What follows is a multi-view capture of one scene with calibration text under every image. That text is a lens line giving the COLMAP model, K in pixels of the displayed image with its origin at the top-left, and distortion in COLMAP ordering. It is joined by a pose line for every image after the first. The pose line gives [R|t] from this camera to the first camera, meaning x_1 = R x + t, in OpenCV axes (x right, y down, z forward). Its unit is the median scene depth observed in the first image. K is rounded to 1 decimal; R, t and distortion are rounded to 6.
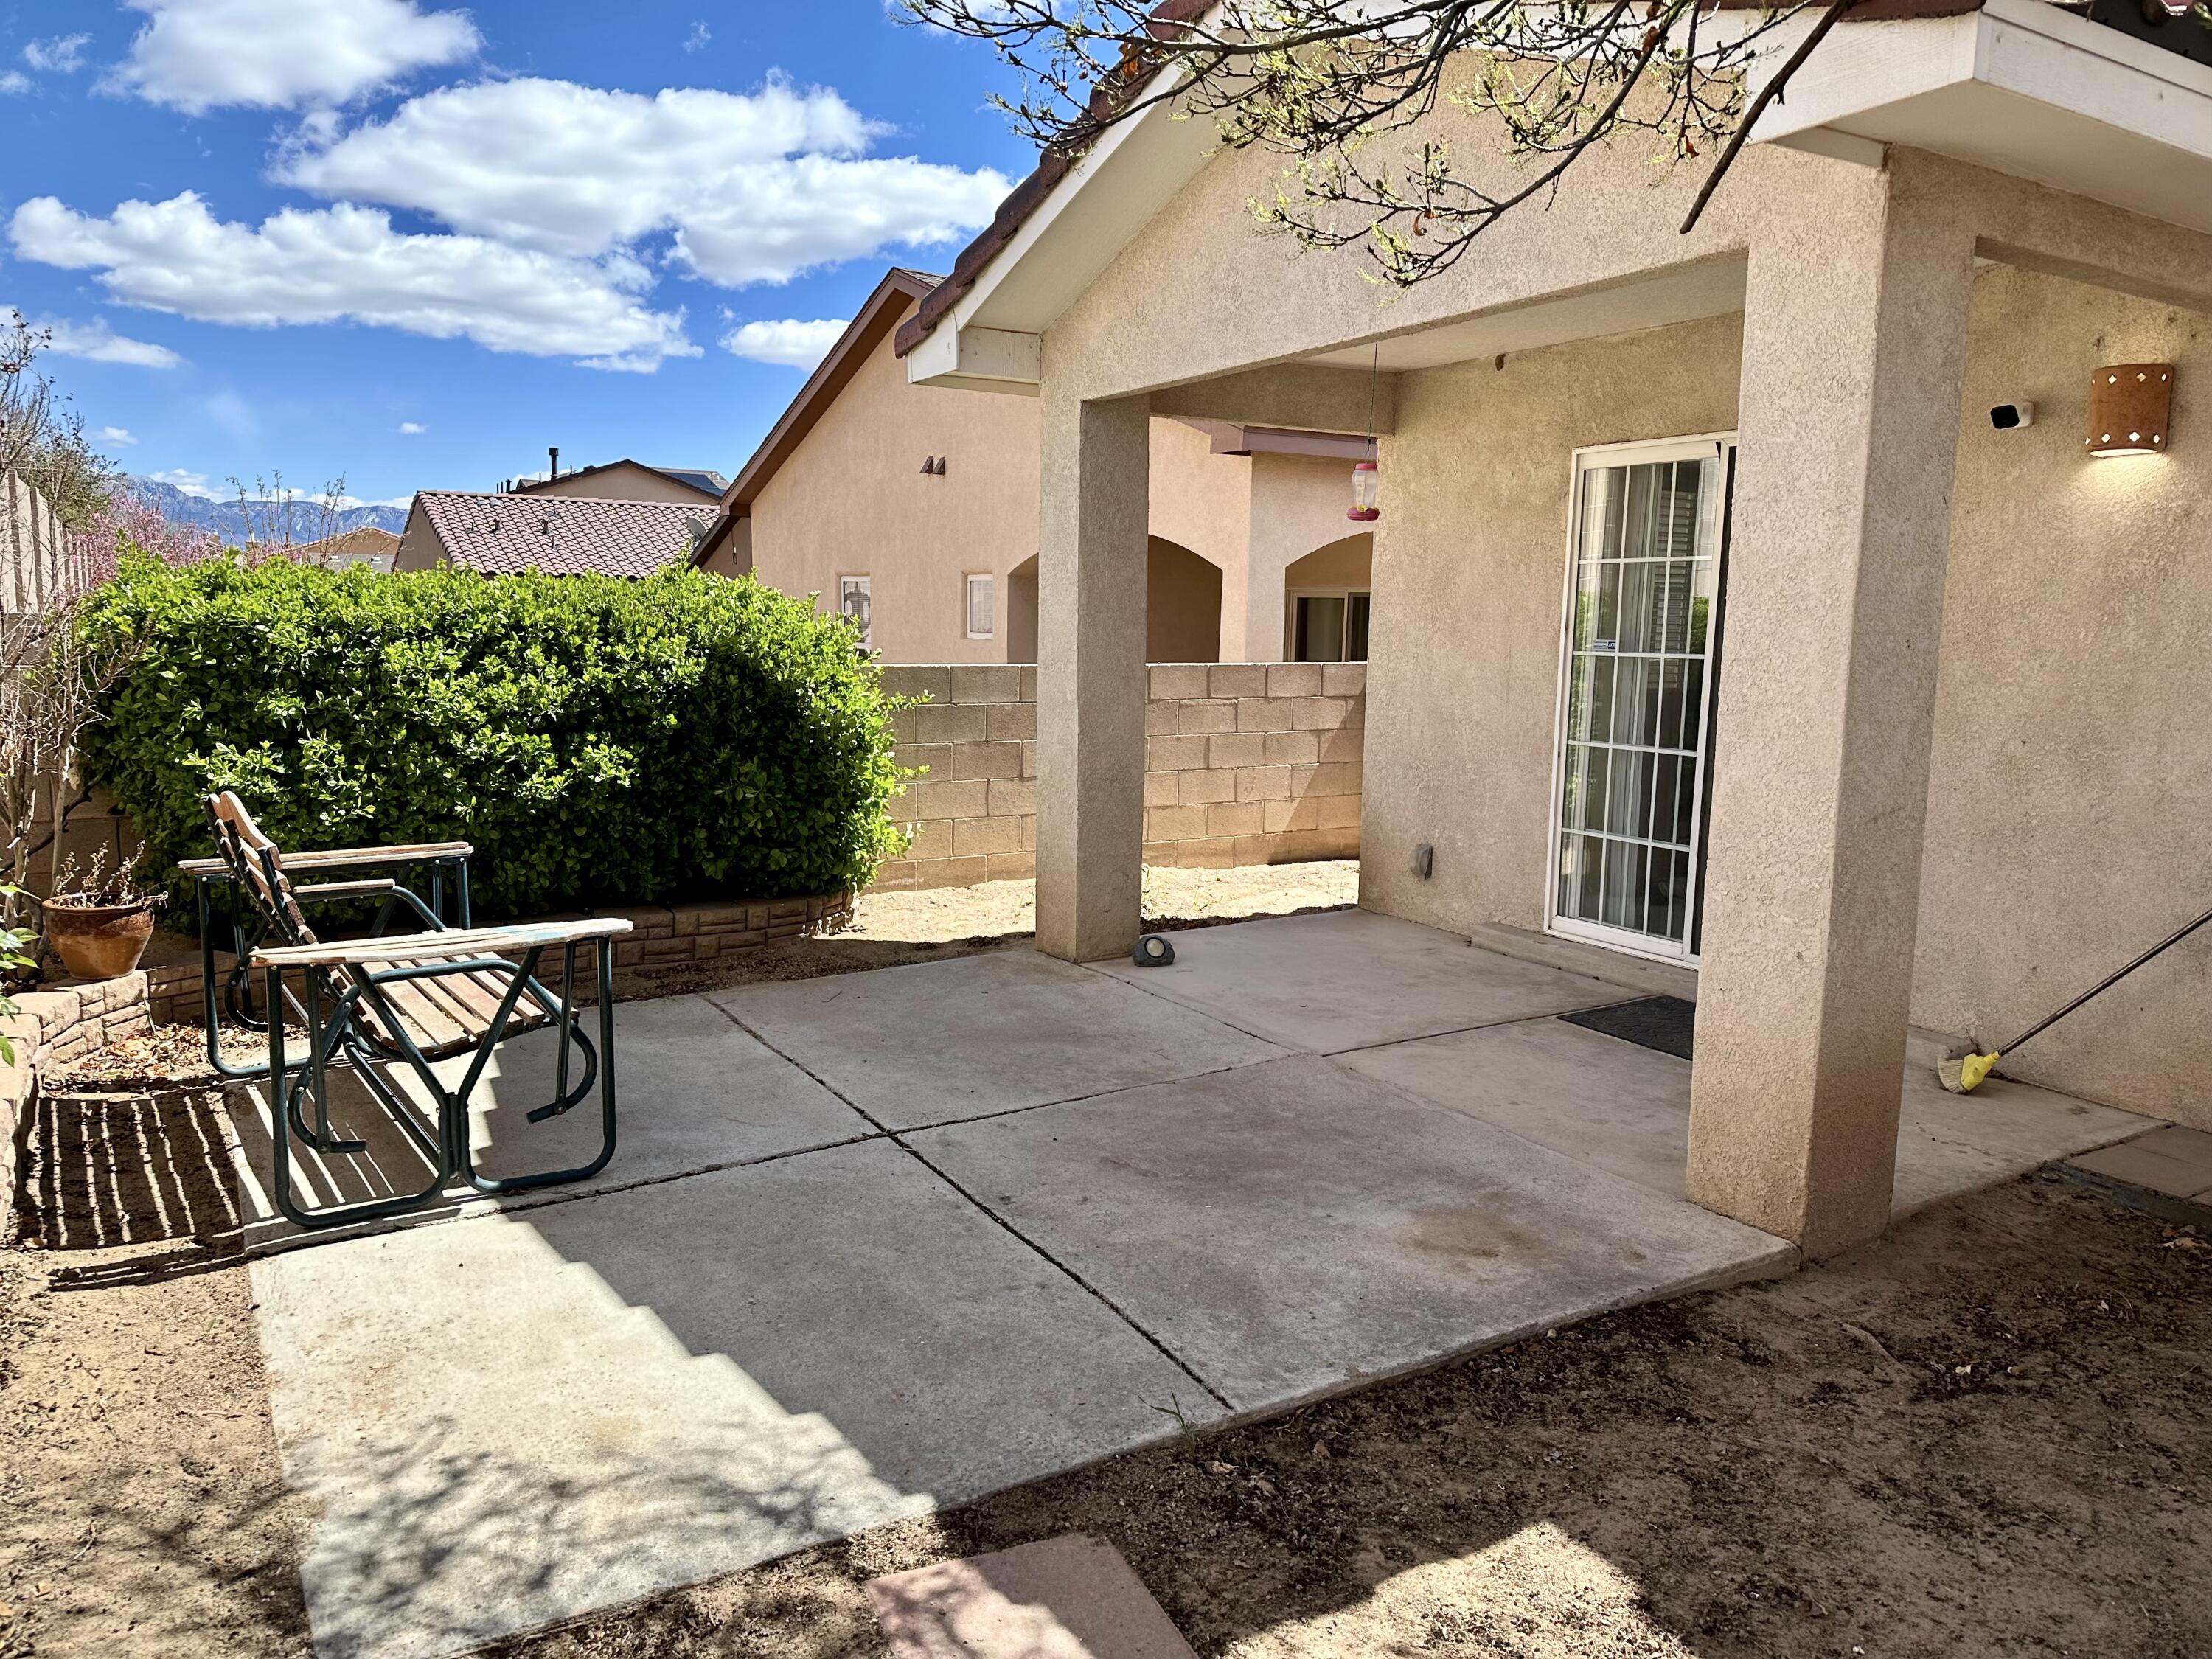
lens RADIAL K [[1554.1, 0, 1106.0], [0, 1554.1, 829.5], [0, 0, 1]] dist [0.075994, -0.108960]
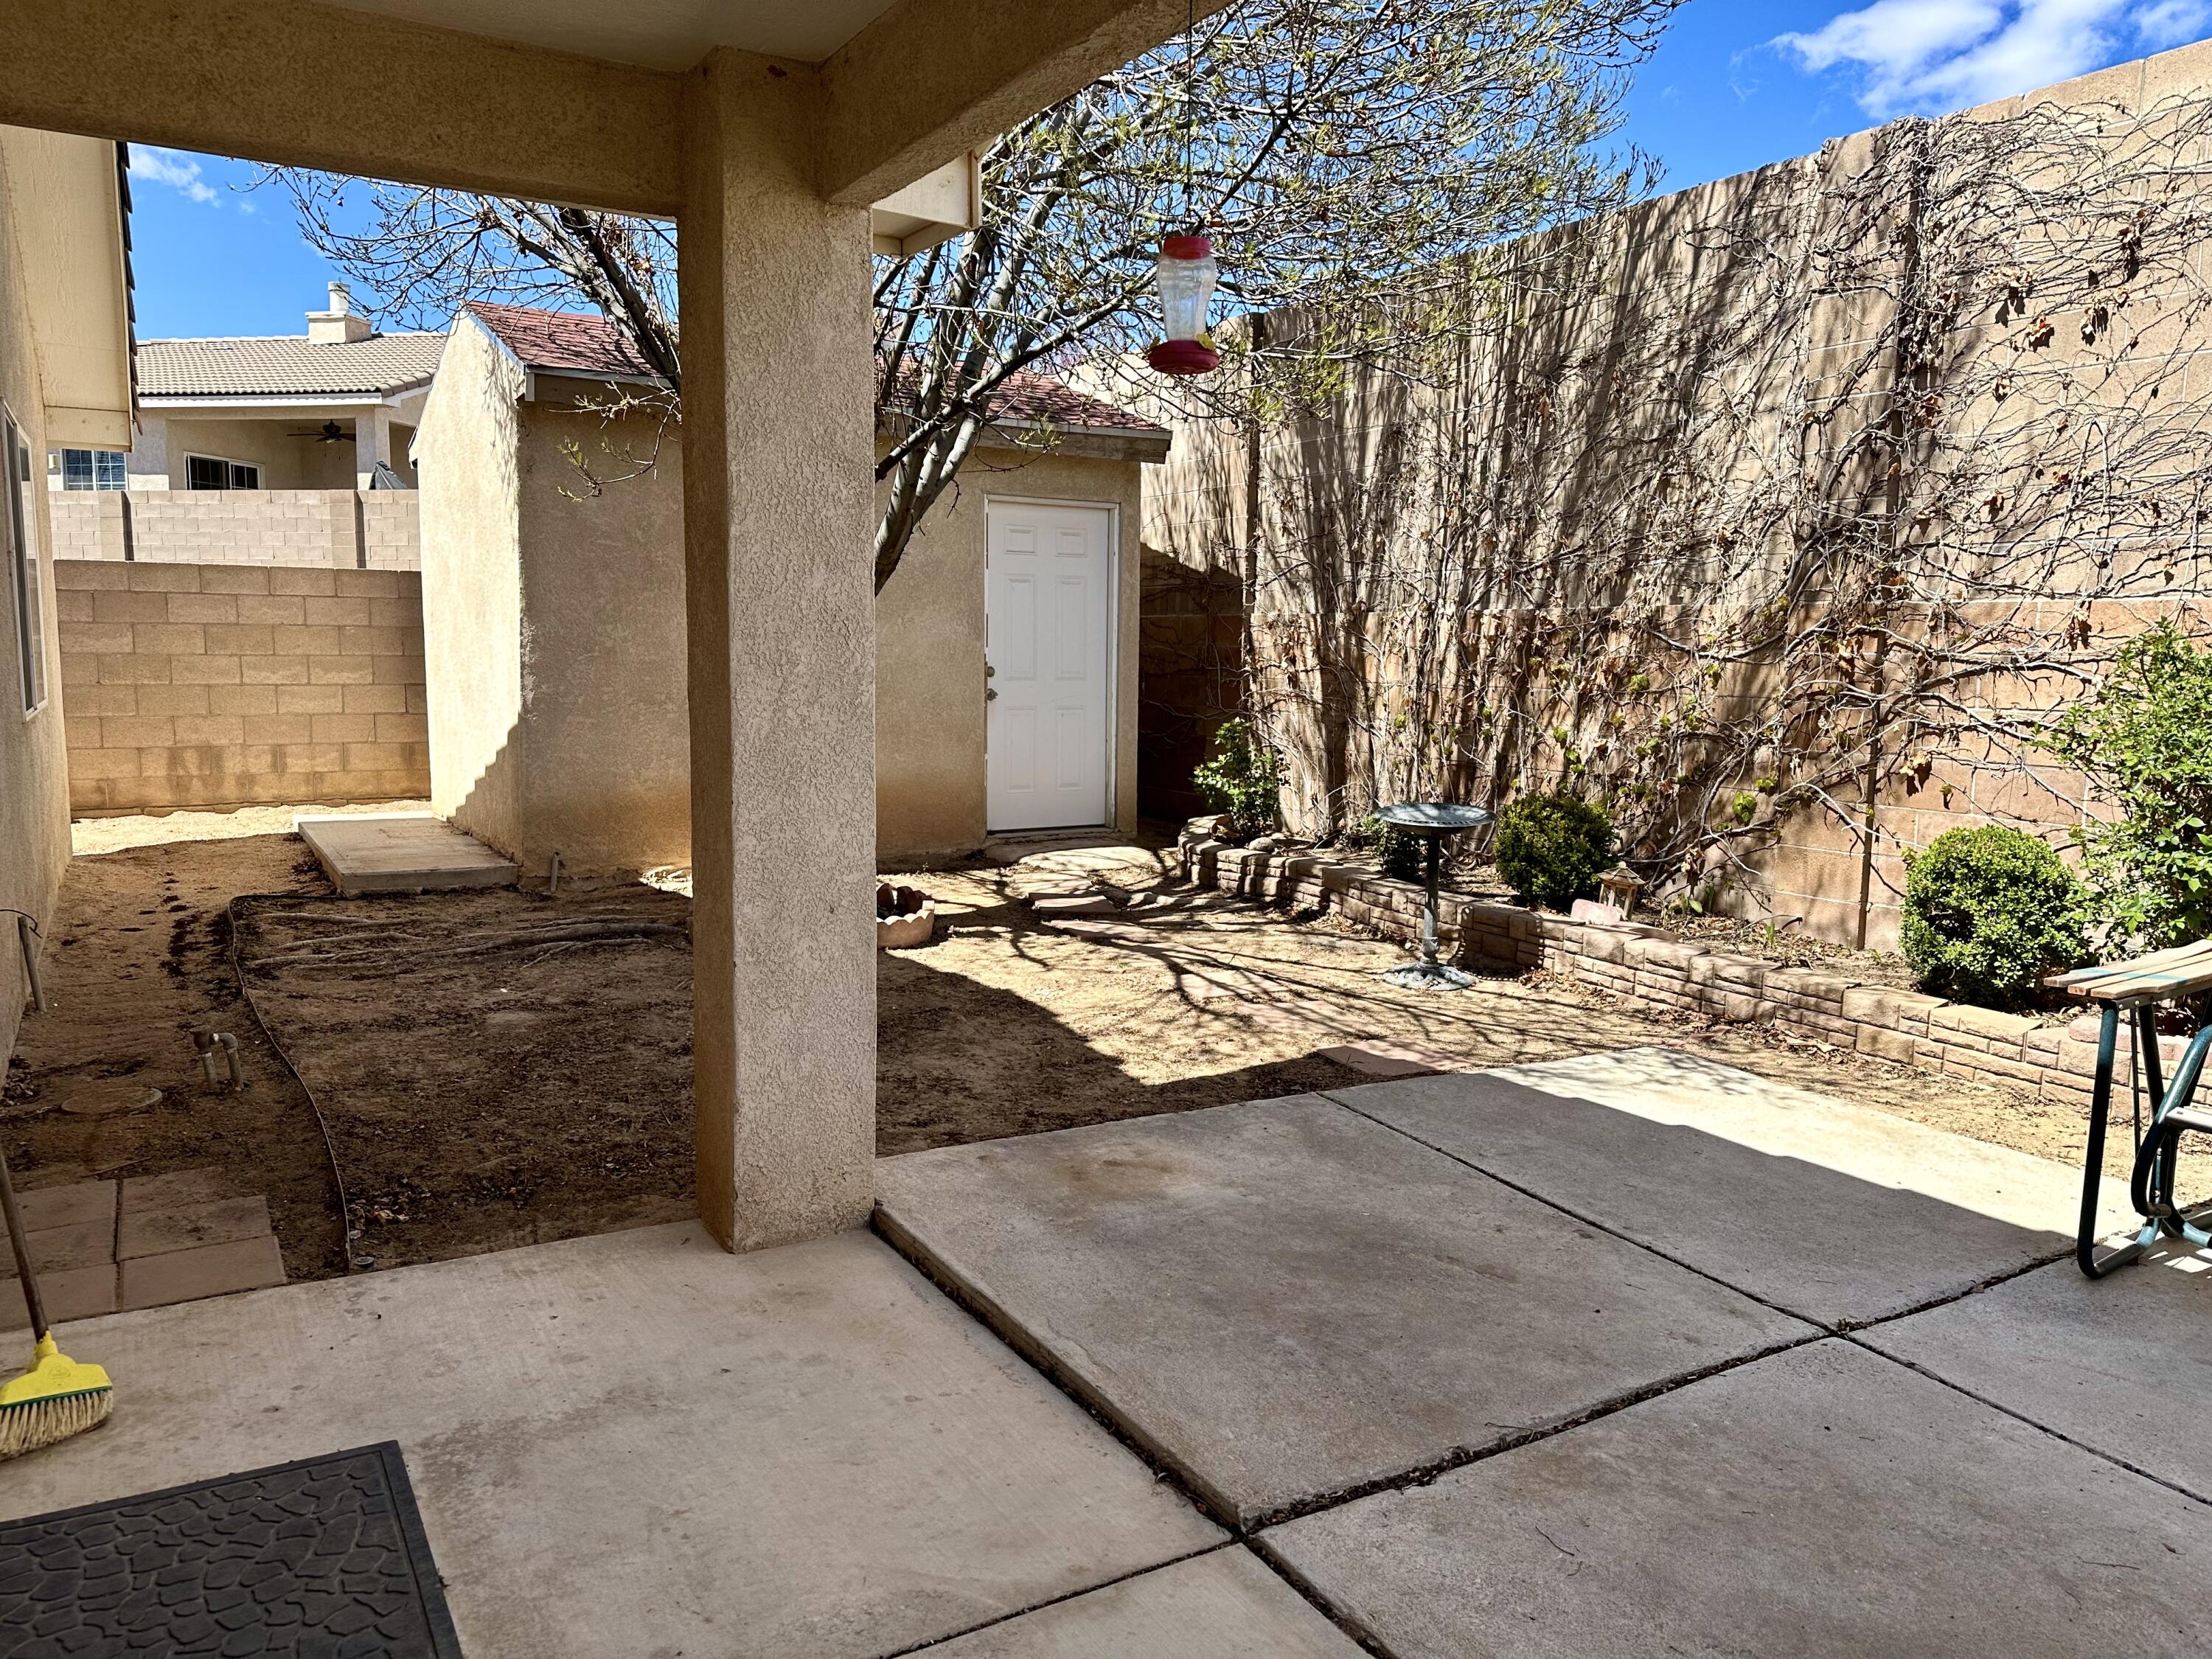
lens RADIAL K [[1526.6, 0, 1106.0], [0, 1526.6, 829.5], [0, 0, 1]] dist [0.089932, -0.097114]
pose [[-0.999561, -0.028196, -0.009109, 0.231274], [-0.029593, 0.965371, 0.259198, -0.225592], [0.001485, 0.259354, -0.965781, 1.767741]]
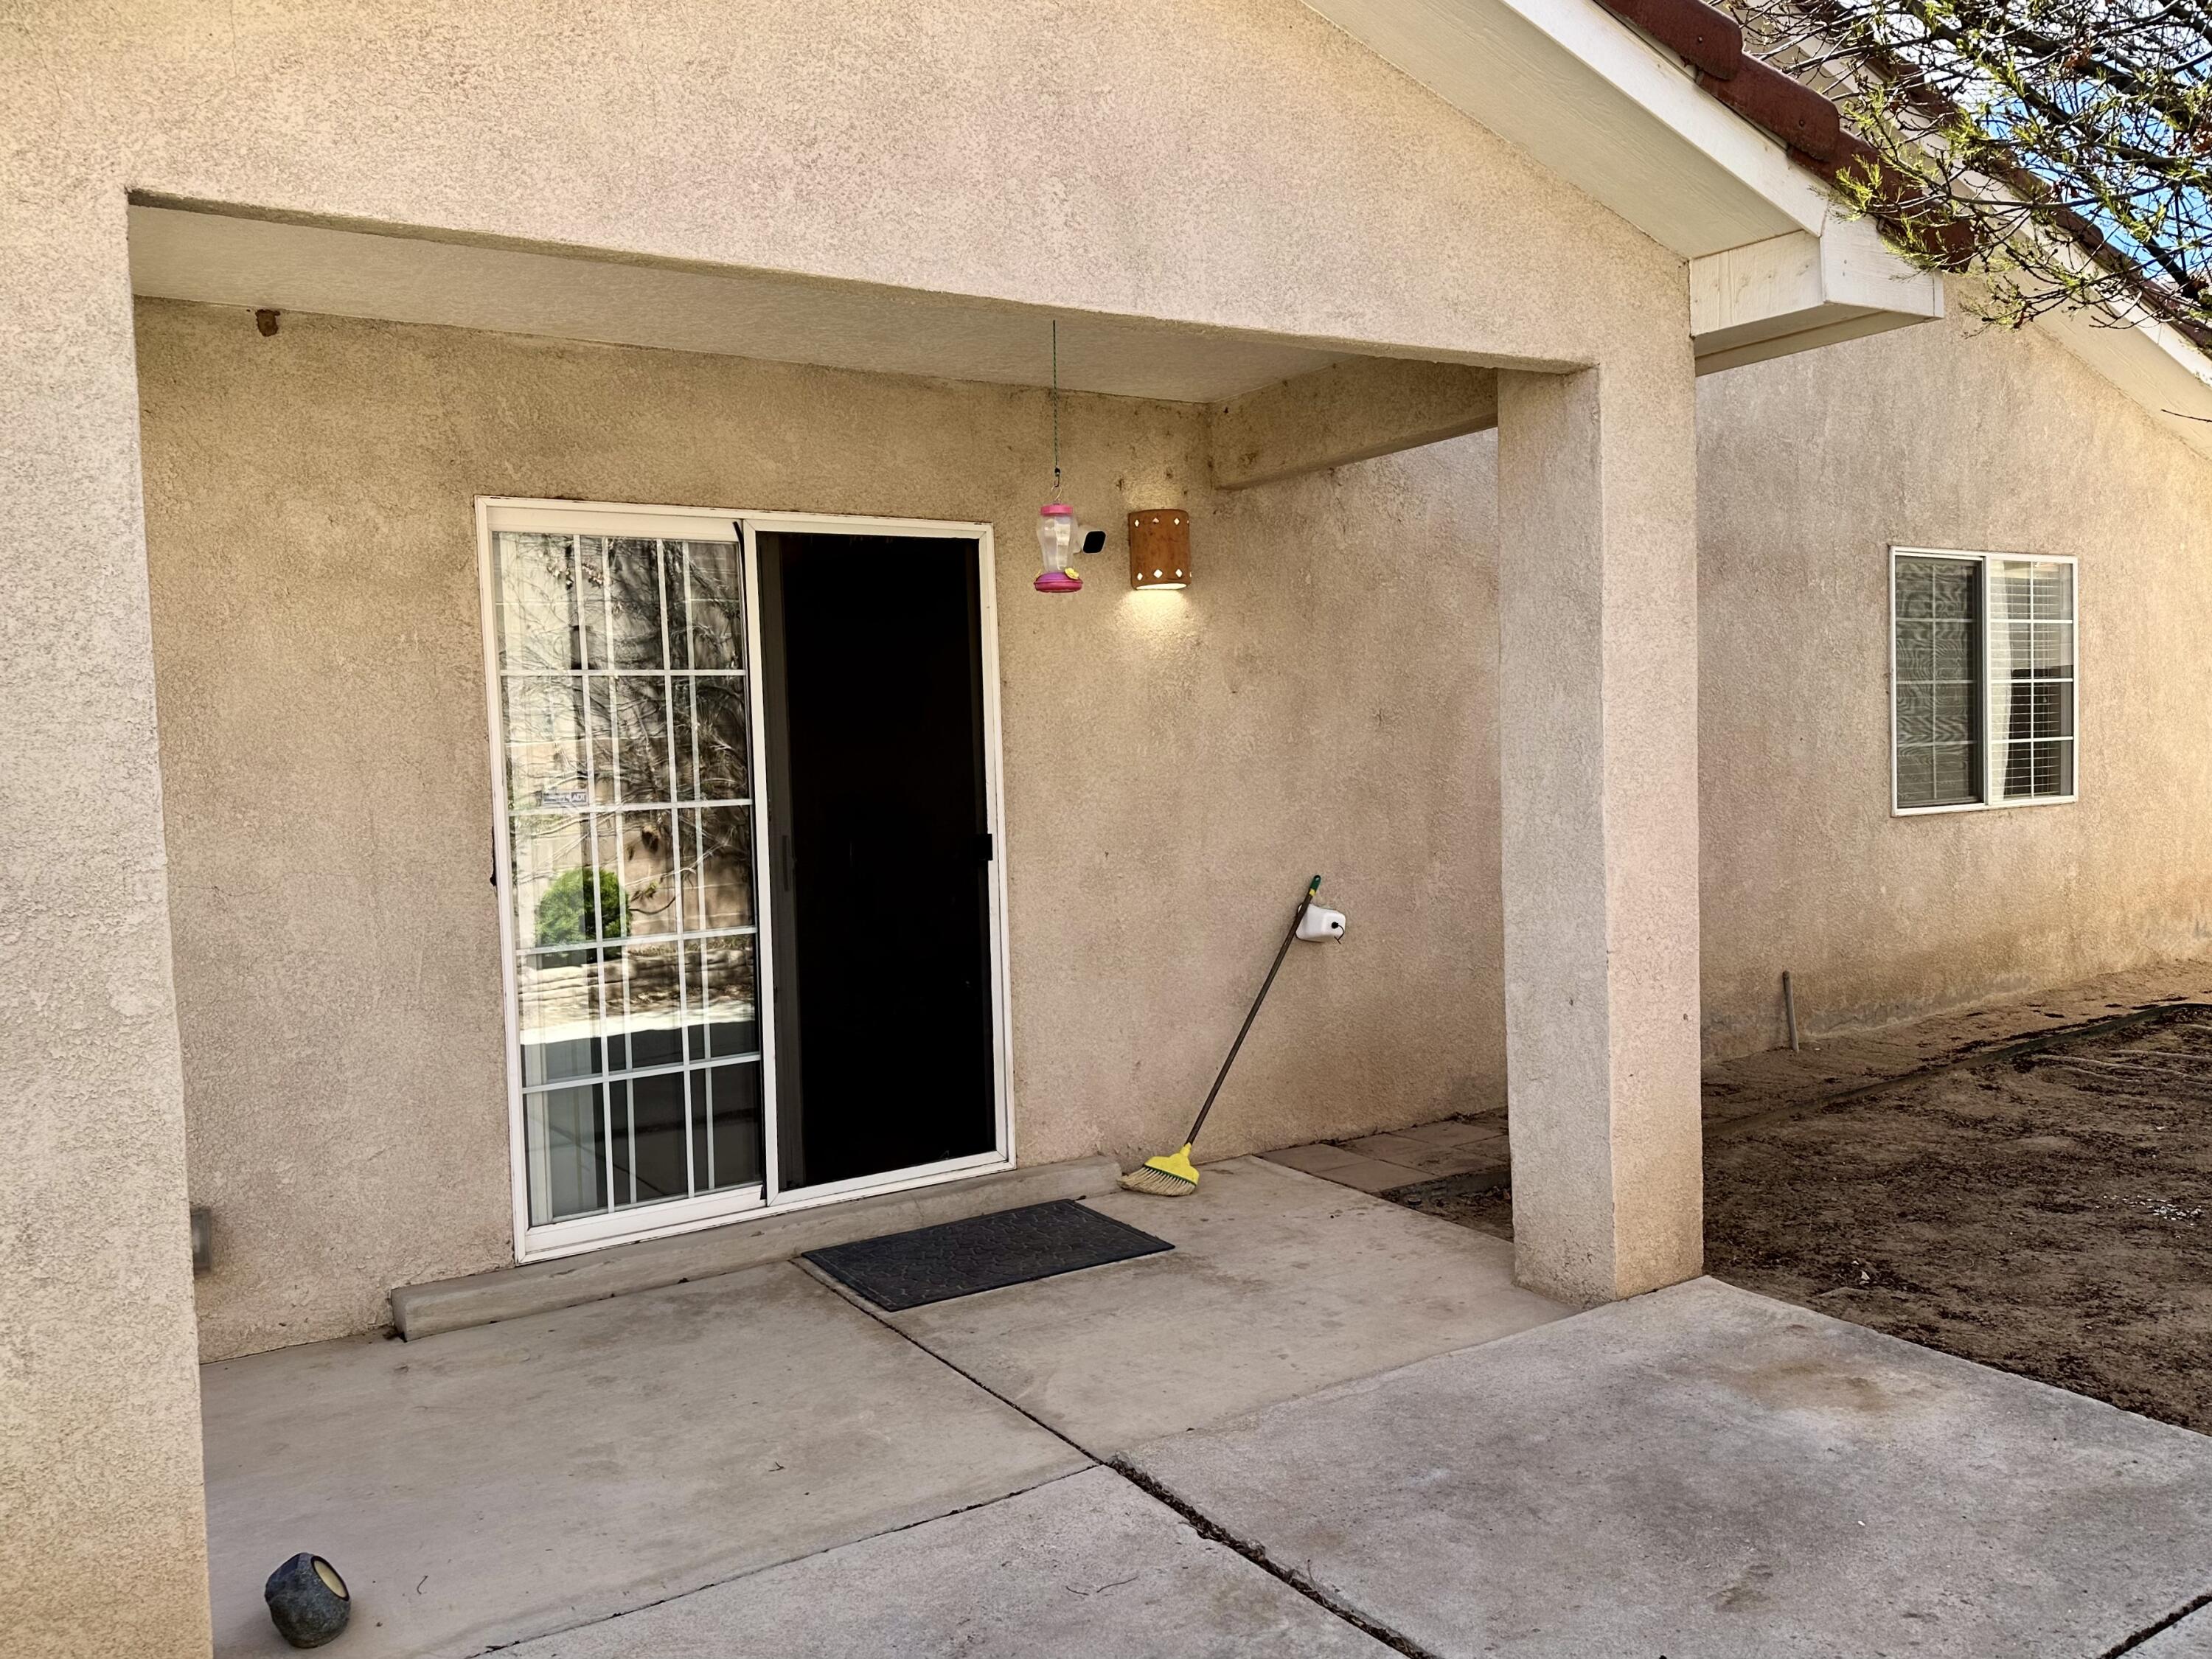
lens RADIAL K [[1723.7, 0, 1131.2], [0, 1723.7, 826.8], [0, 0, 1]] dist [0.117767, -0.164034]
pose [[-0.047466, -0.061134, 0.997000, -0.671290], [0.170902, 0.982911, 0.068406, -0.178897], [-0.984144, 0.173636, -0.036207, 1.232103]]
